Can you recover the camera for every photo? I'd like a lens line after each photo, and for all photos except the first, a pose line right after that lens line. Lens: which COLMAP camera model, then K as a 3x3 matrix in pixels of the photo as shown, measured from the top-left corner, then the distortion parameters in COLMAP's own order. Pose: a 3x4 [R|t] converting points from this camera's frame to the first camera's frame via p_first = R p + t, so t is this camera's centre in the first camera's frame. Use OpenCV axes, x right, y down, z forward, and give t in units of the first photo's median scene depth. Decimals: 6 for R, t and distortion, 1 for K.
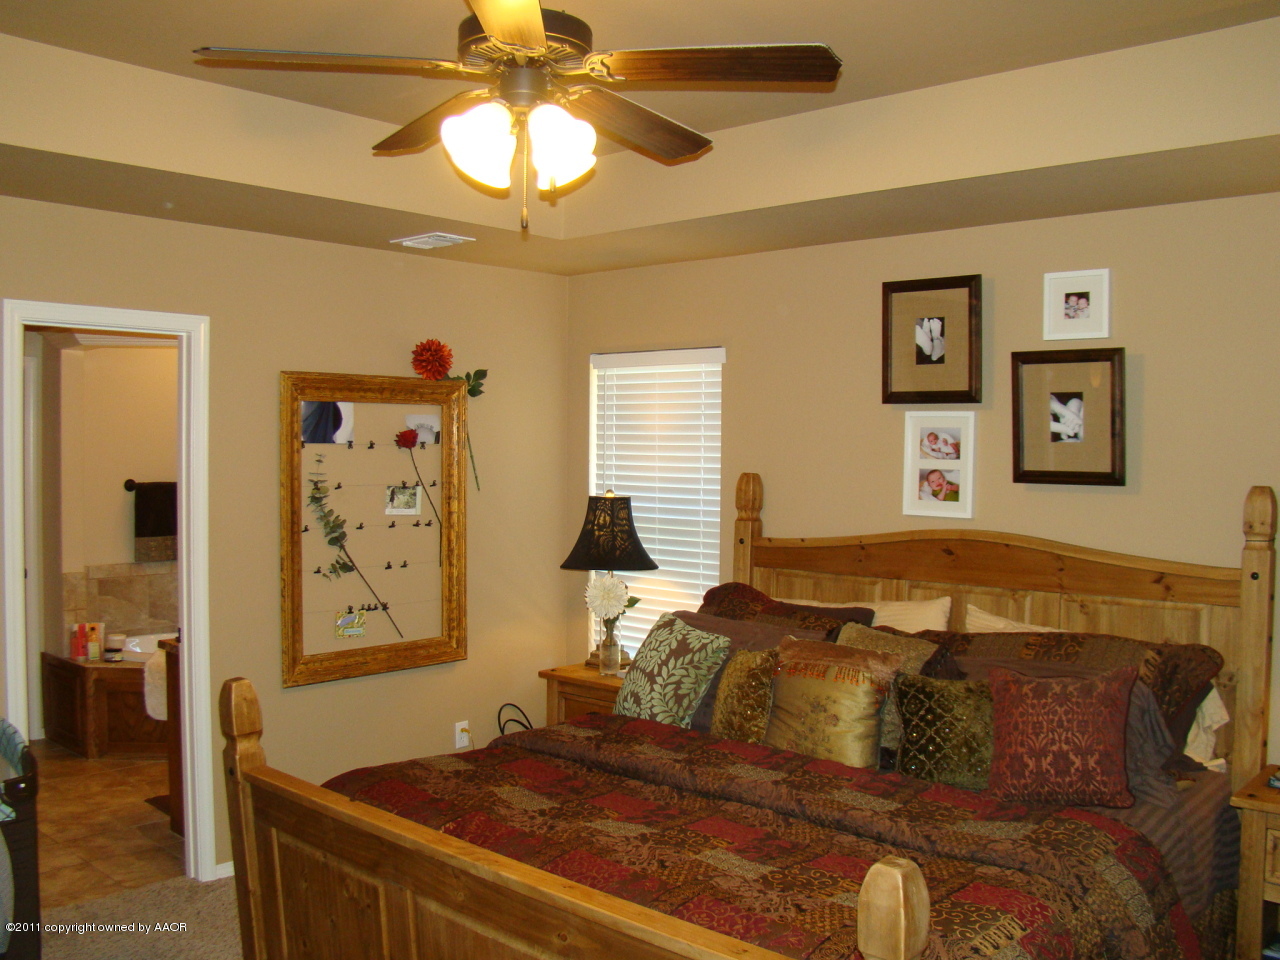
lens RADIAL K [[1188.7, 0, 646.3], [0, 1188.7, 479.4], [0, 0, 1]] dist [-0.110556, 0.000000]
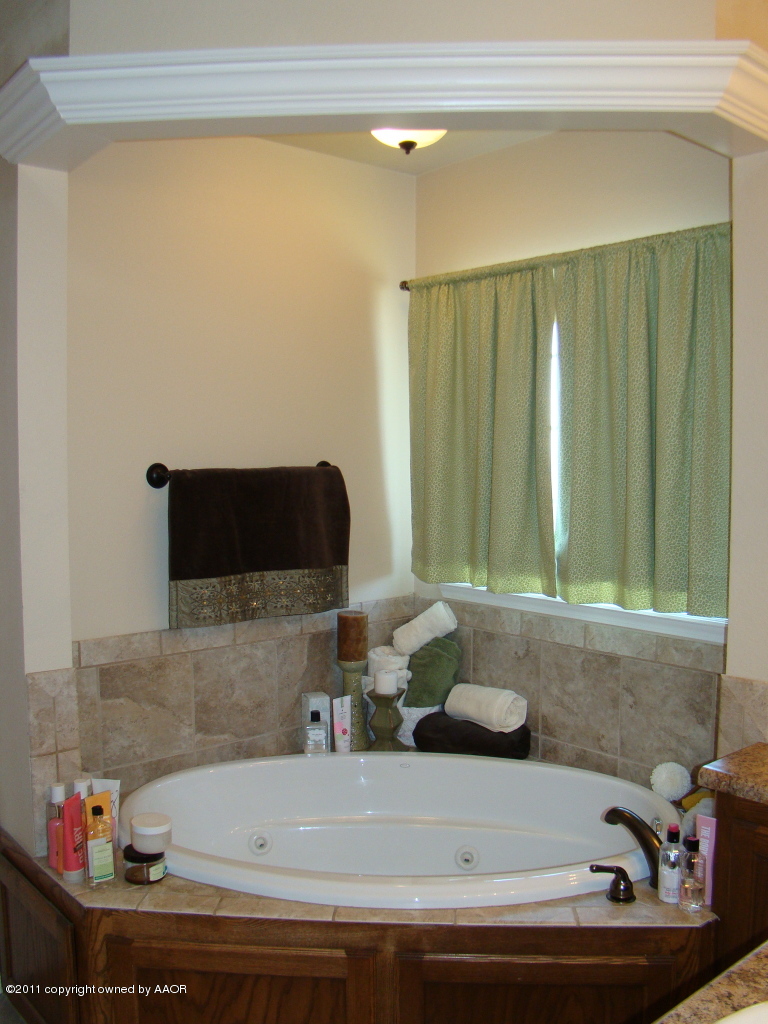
lens RADIAL K [[951.0, 0, 382.7], [0, 951.0, 512.4], [0, 0, 1]] dist [-0.110556, 0.000000]
pose [[0.993133, -0.001889, -0.116972, -0.305786], [0.006015, 0.999372, 0.034931, 0.007404], [0.116833, -0.035394, 0.992521, 0.618423]]
